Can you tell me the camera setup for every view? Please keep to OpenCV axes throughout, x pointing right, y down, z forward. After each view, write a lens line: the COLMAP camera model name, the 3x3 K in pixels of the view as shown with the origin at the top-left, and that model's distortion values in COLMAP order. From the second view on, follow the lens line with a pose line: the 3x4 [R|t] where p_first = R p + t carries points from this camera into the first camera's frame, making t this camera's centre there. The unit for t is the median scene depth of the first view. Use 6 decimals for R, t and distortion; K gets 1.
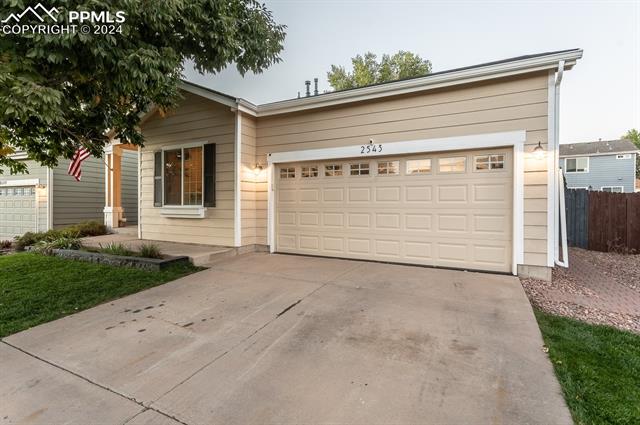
lens RADIAL K [[309.2, 0, 318.7], [0, 309.2, 207.6], [0, 0, 1]] dist [0.001403, 0.001032]
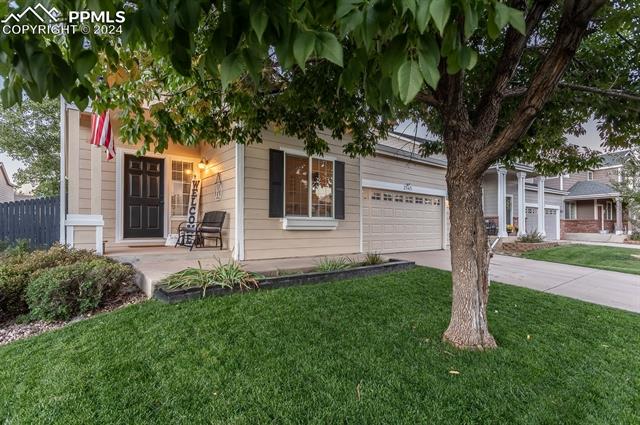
lens RADIAL K [[308.5, 0, 312.7], [0, 308.5, 220.1], [0, 0, 1]] dist [-0.000903, 0.000027]
pose [[0.431205, 0.012065, 0.902174, -1.363065], [-0.013635, 0.999884, -0.006855, 0.009193], [-0.902151, -0.009345, 0.431319, 0.611617]]
